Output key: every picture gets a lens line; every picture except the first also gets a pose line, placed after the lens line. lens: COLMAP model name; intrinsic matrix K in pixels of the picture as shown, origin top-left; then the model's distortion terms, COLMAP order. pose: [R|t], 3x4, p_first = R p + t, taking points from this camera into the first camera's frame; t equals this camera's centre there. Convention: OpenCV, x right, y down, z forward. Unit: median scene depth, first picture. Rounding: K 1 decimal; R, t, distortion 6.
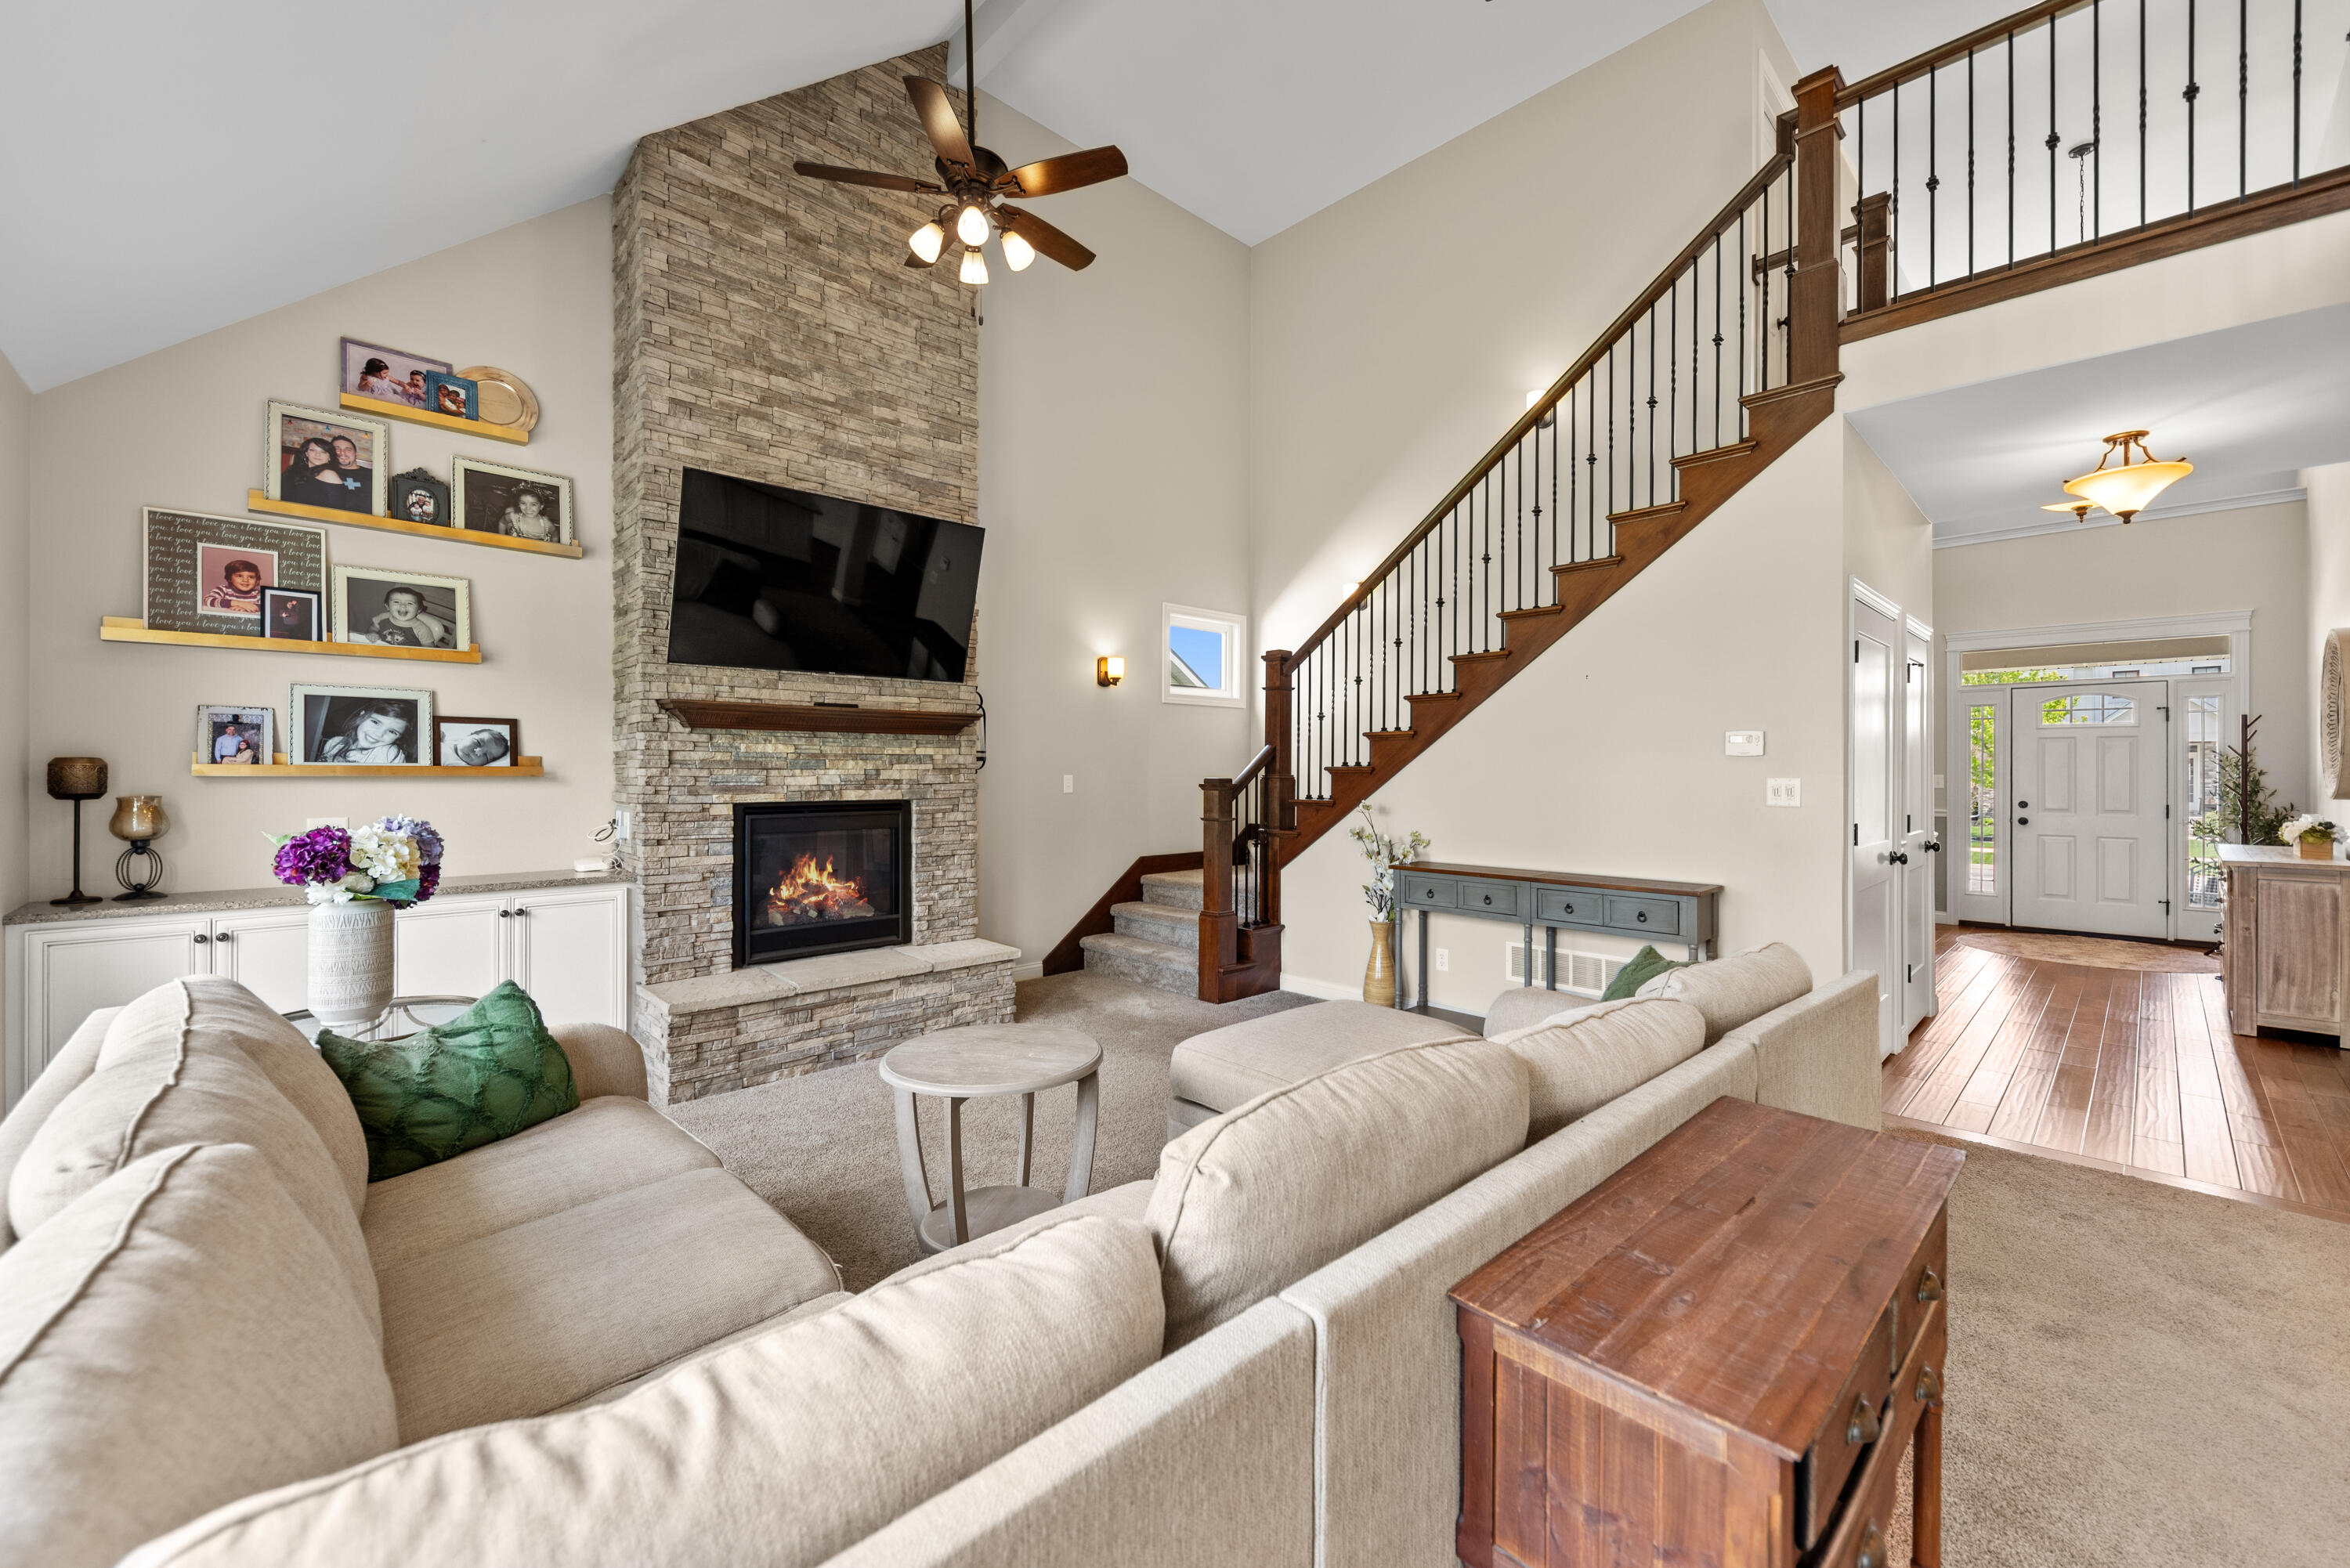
lens RADIAL K [[914.6, 0, 1173.7], [0, 914.6, 773.6], [0, 0, 1]] dist [0.008801, -0.000539]
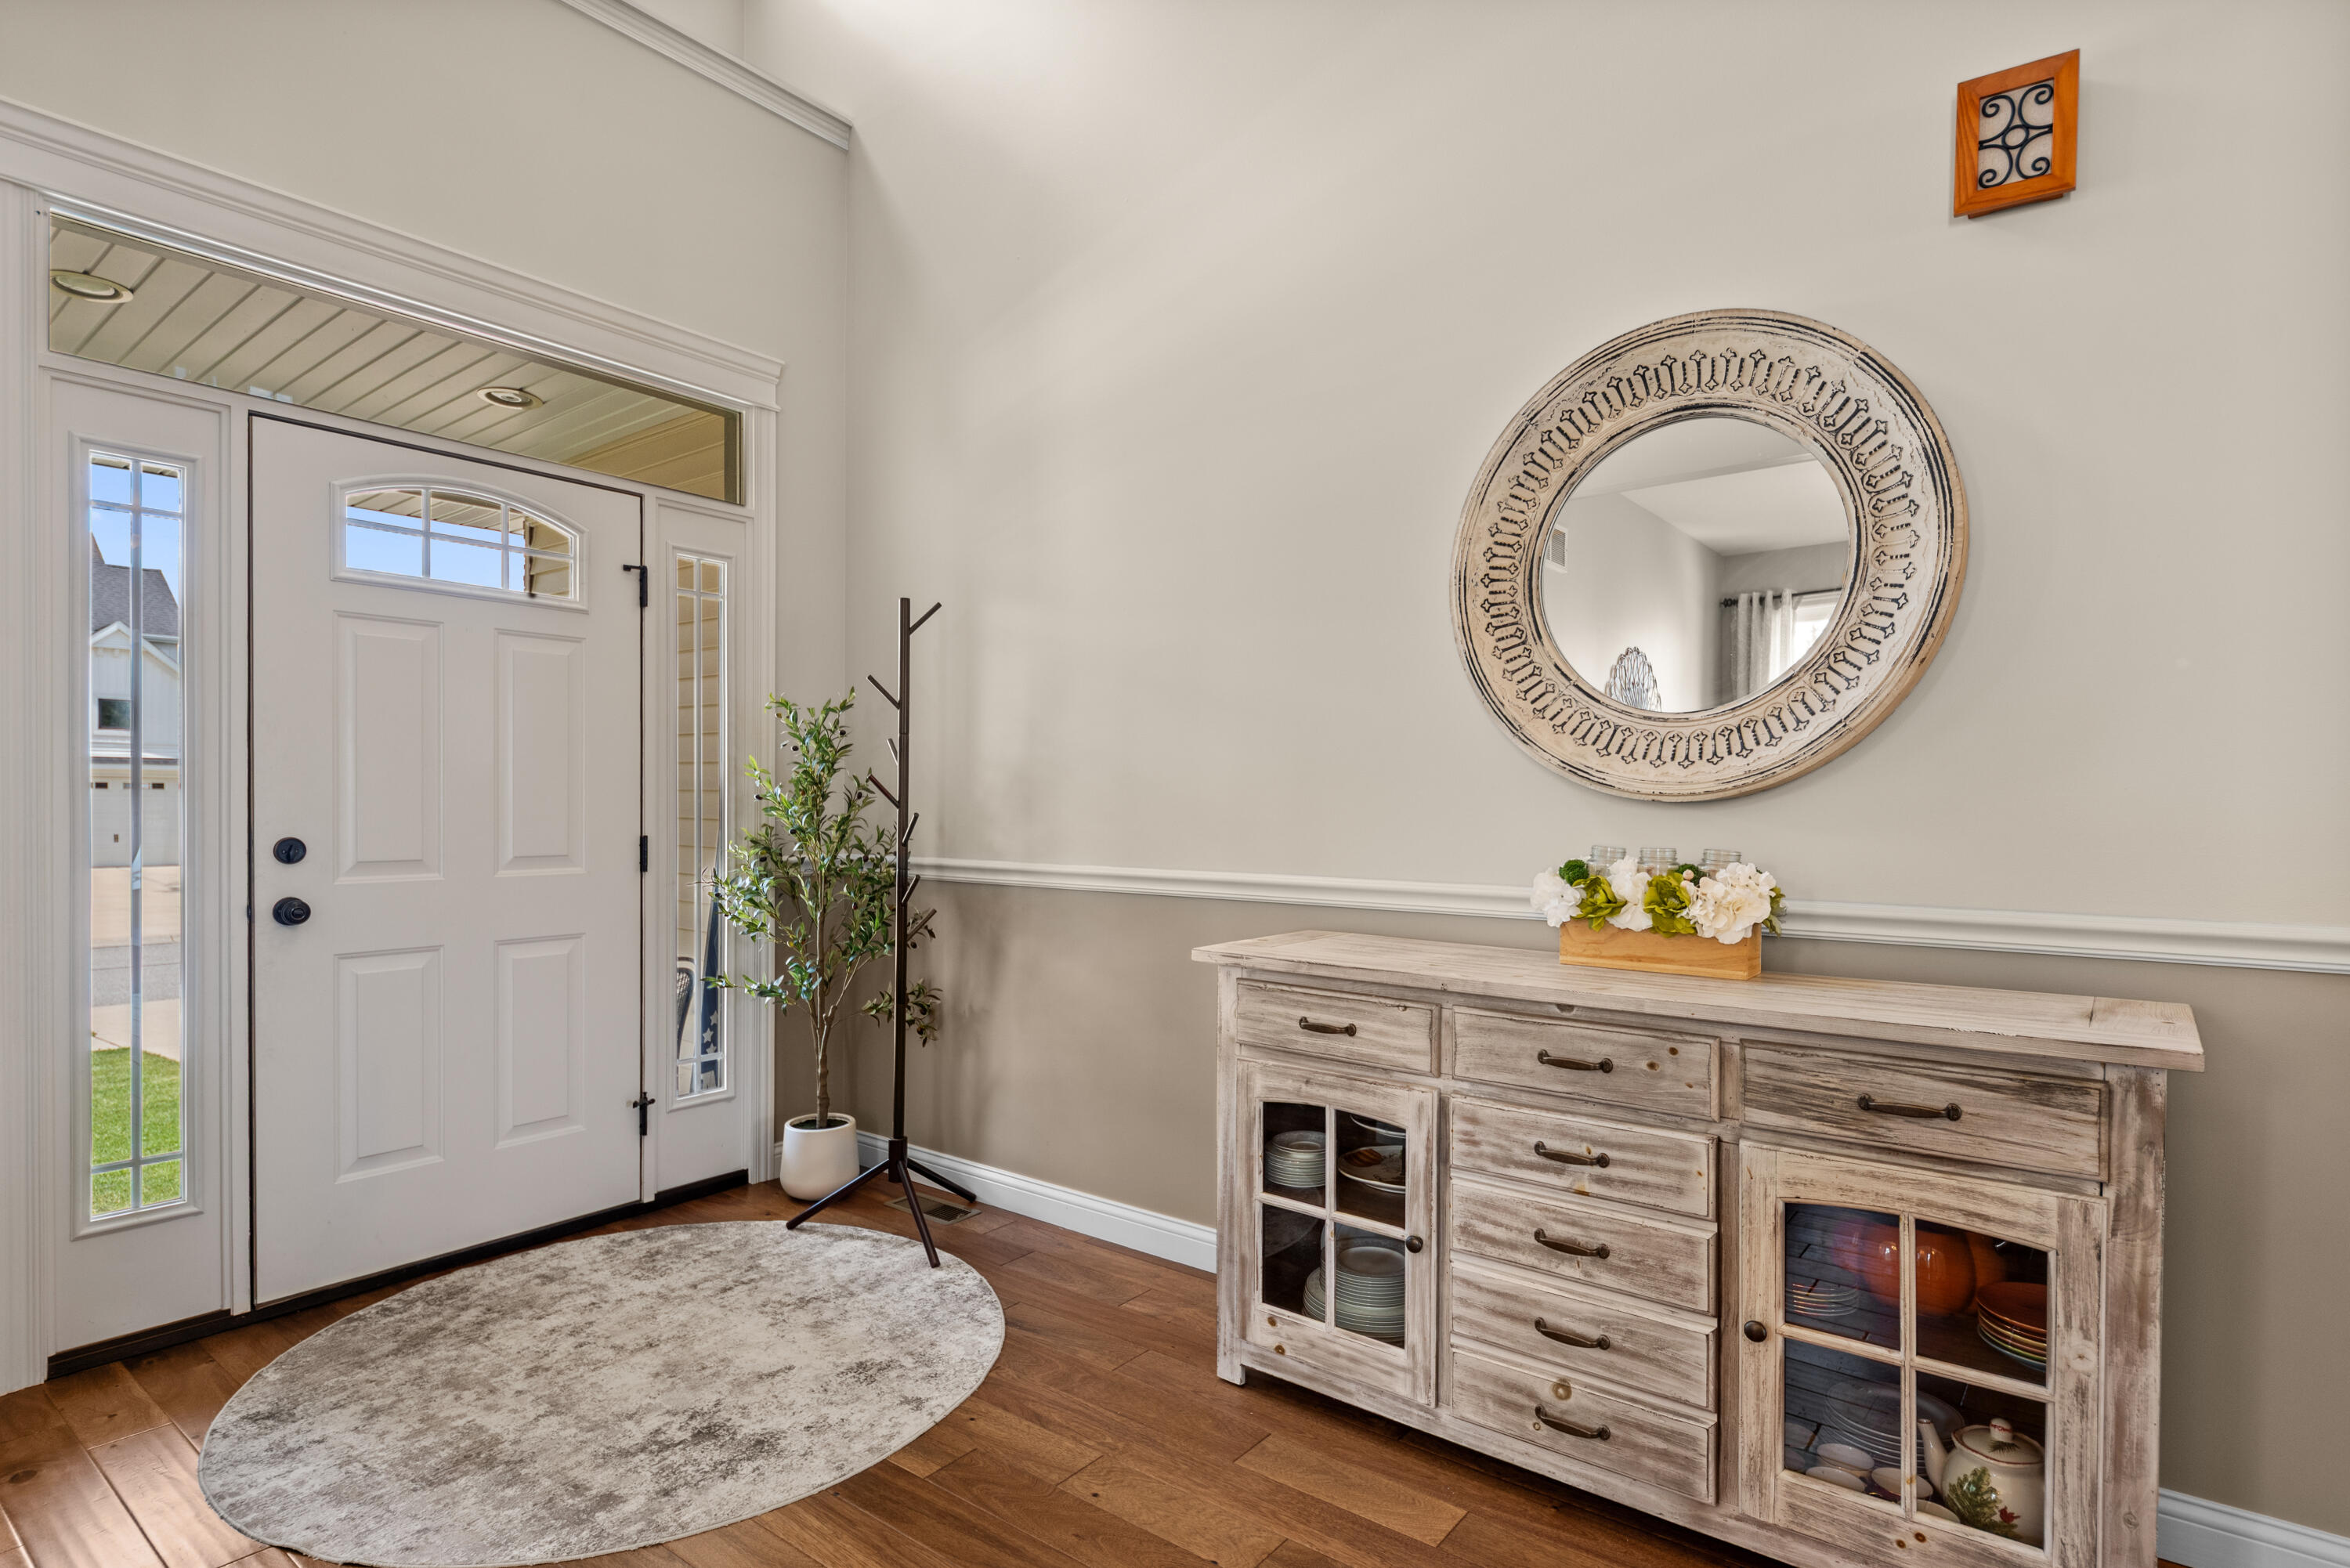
lens RADIAL K [[1183.9, 0, 1175.7], [0, 1183.9, 806.8], [0, 0, 1]] dist [0.000696, -0.001875]
pose [[-0.153420, -0.009581, 0.988115, 0.899125], [-0.003739, 0.999951, 0.009115, 0.028147], [-0.988154, -0.002296, -0.153449, 1.302102]]
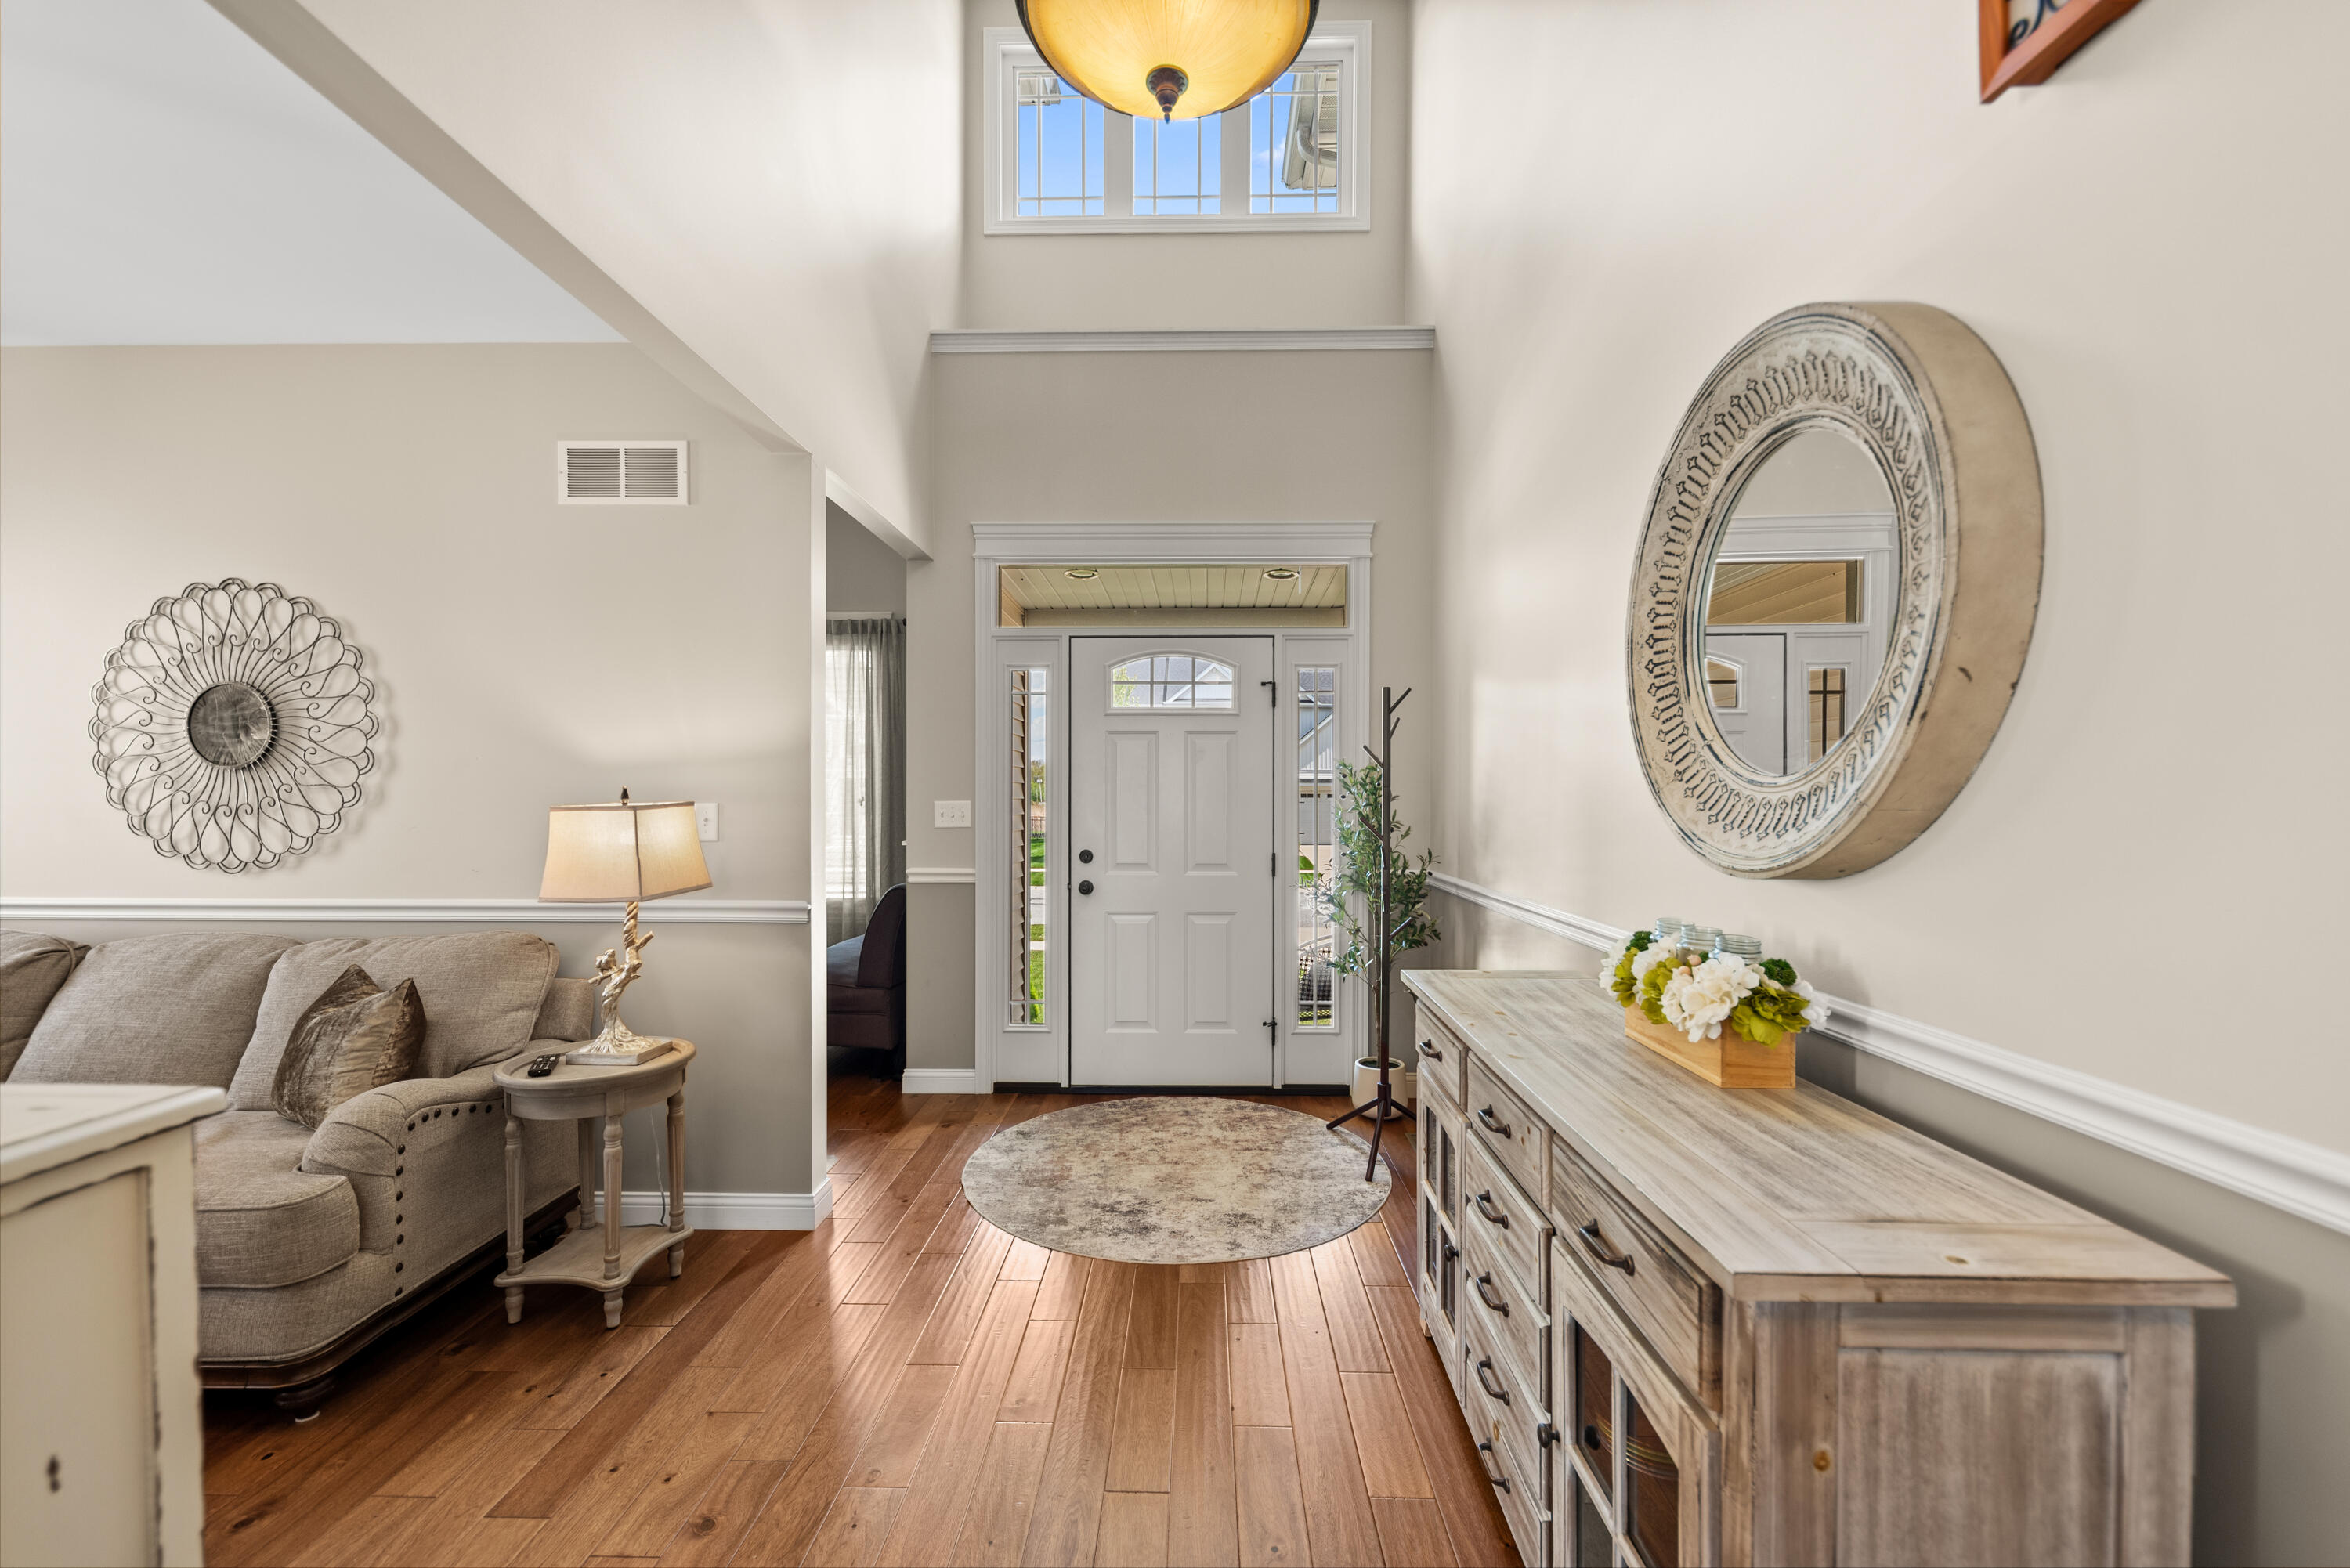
lens RADIAL K [[949.7, 0, 1177.1], [0, 949.7, 796.3], [0, 0, 1]] dist [0.009991, -0.004638]
pose [[0.701700, -0.001726, 0.712471, 0.947214], [0.003828, 0.999992, -0.001347, 0.002480], [-0.712463, 0.003672, 0.701700, 0.967632]]
